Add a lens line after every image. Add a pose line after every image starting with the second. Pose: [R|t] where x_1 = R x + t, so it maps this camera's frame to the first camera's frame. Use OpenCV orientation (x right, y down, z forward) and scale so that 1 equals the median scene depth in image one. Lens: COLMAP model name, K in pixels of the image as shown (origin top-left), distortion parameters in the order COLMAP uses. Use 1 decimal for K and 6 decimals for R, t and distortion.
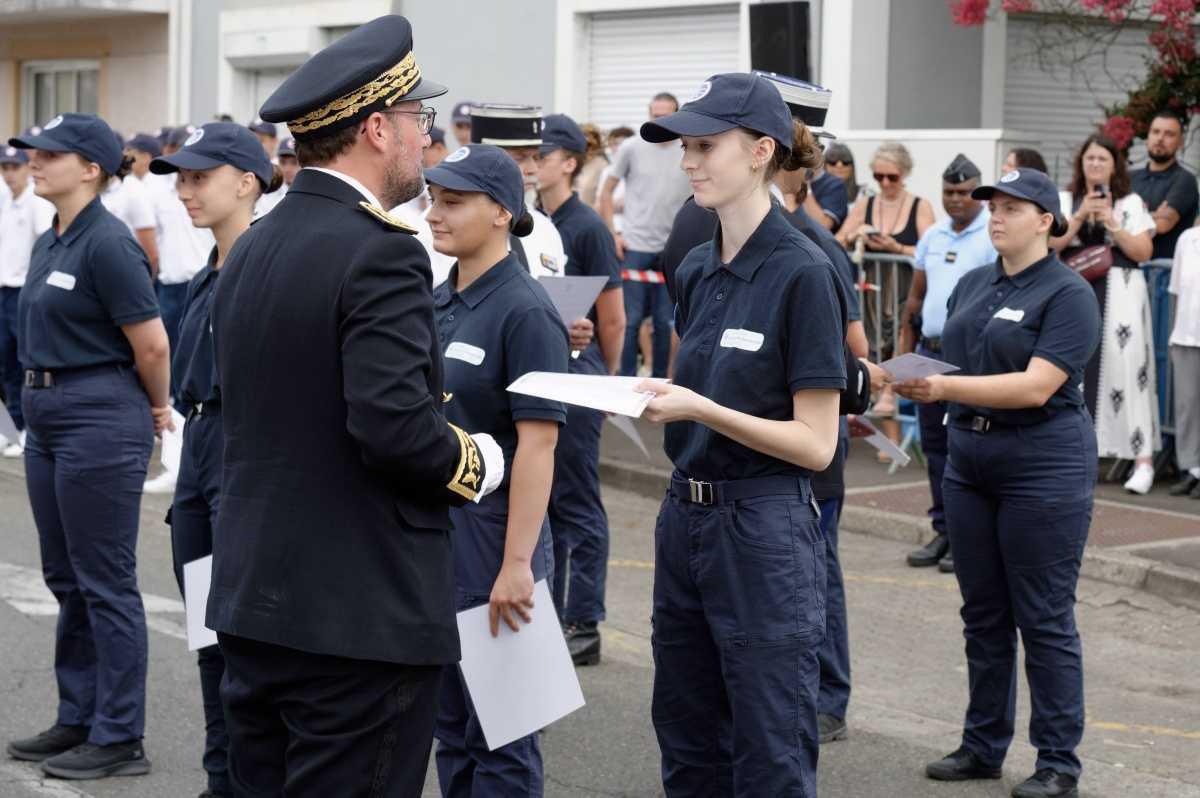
lens RADIAL K [[2863.0, 0, 697.8], [0, 2863.0, 376.9], [0, 0, 1]] dist [-0.012379, 0.169120]
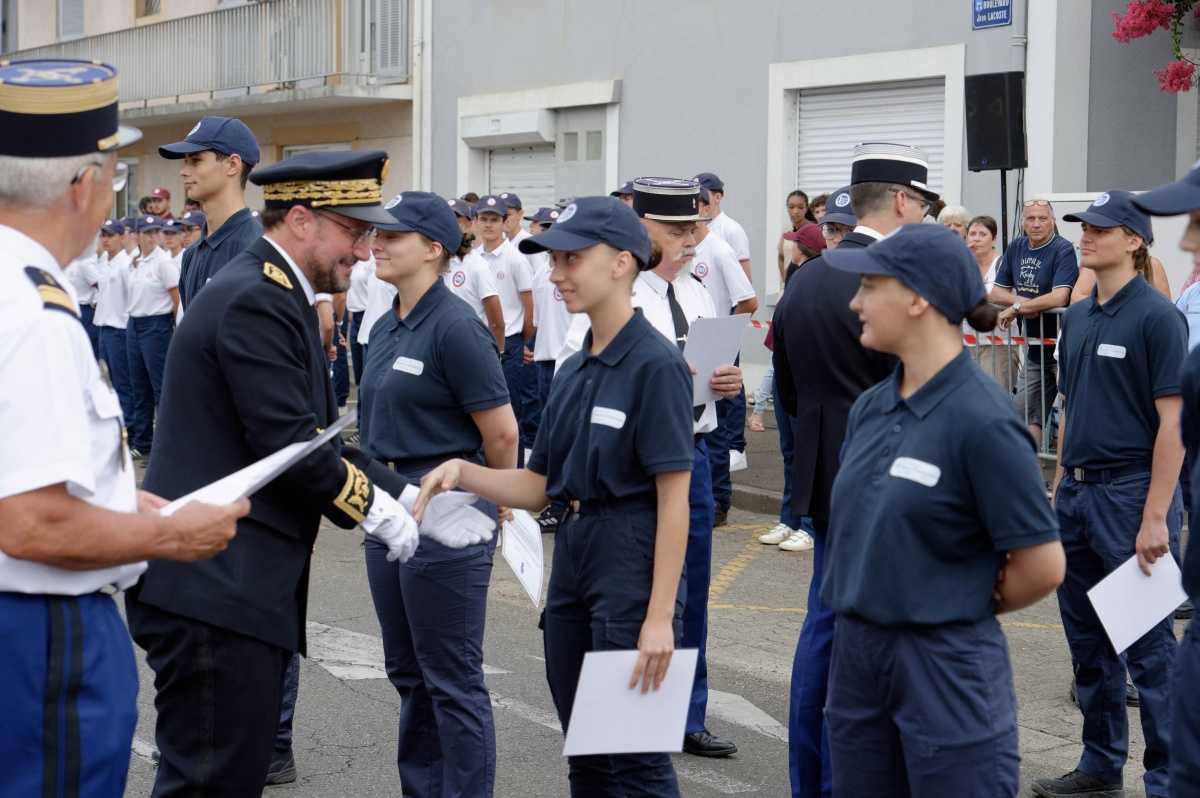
lens RADIAL K [[2482.9, 0, 600.0], [0, 2482.9, 399.0], [0, 0, 1]] dist [-0.002277, 0.041300]
pose [[0.994987, -0.011243, -0.099368, -0.071567], [0.010753, 0.999927, -0.005462, -0.016386], [0.099423, 0.004366, 0.995036, 0.171240]]
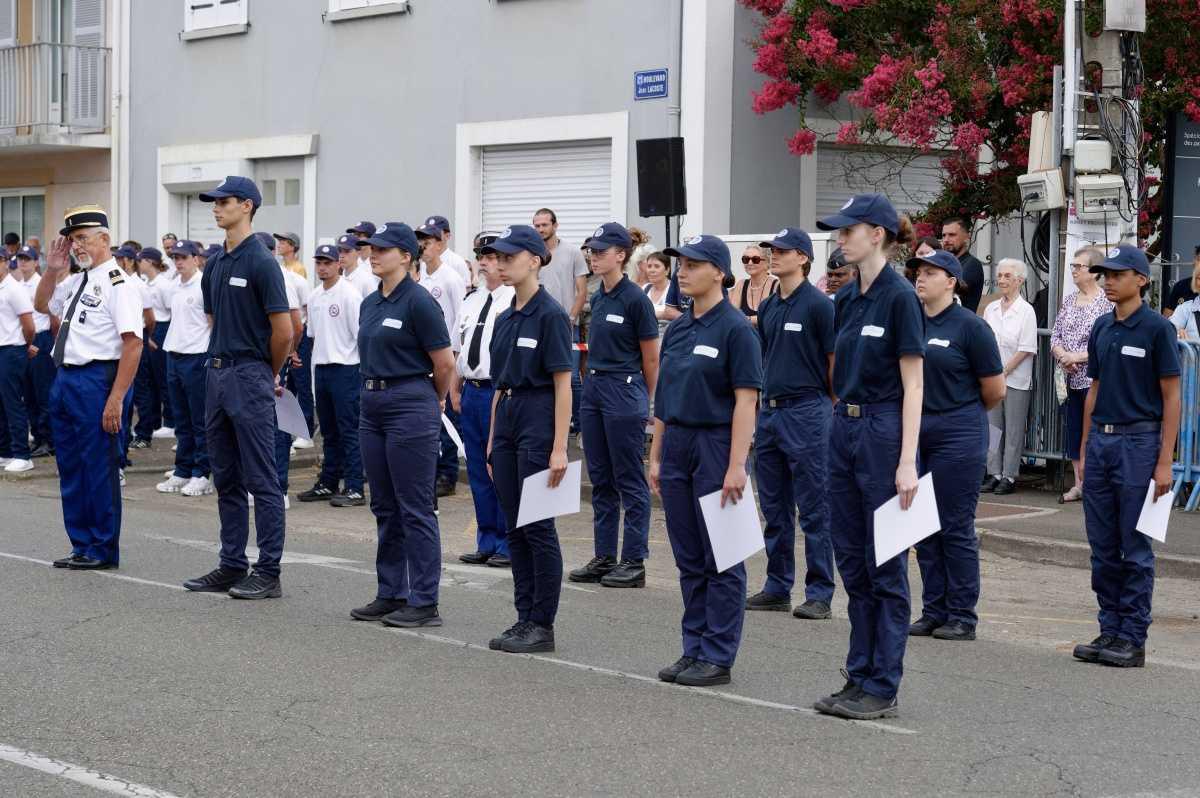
lens RADIAL K [[2529.6, 0, 599.4], [0, 2529.6, 463.7], [0, 0, 1]] dist [-0.031806, 0.291758]
pose [[0.998270, -0.016703, 0.056376, -0.177902], [0.016623, 0.999860, 0.001890, 0.044021], [-0.056400, -0.000950, 0.998408, -0.436131]]
